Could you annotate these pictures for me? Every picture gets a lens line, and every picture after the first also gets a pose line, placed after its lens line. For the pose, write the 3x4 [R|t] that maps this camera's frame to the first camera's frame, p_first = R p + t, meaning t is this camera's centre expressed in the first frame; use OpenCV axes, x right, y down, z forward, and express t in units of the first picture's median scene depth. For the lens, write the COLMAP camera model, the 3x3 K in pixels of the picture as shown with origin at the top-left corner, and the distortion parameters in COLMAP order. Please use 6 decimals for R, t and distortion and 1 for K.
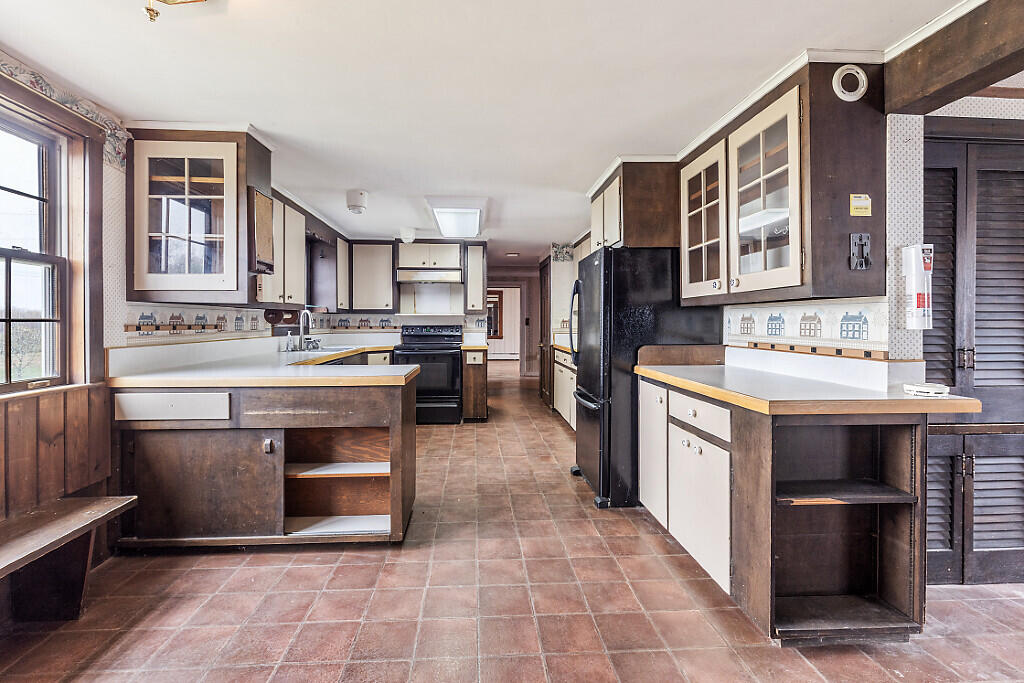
lens RADIAL K [[476.2, 0, 502.9], [0, 476.2, 324.2], [0, 0, 1]] dist [0.004596, -0.001206]
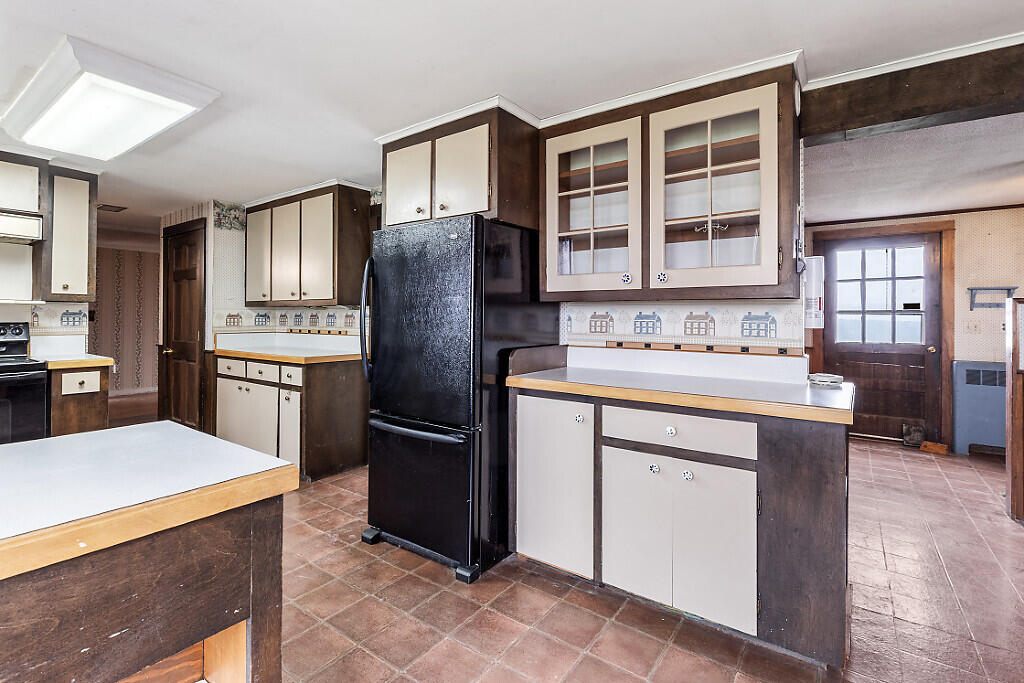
lens RADIAL K [[476.2, 0, 501.8], [0, 476.2, 316.4], [0, 0, 1]] dist [0.004596, -0.001206]
pose [[0.636501, 0.008260, 0.771232, -0.333604], [-0.003548, 0.999963, -0.007782, -0.004005], [-0.771268, 0.002216, 0.636507, 0.539611]]
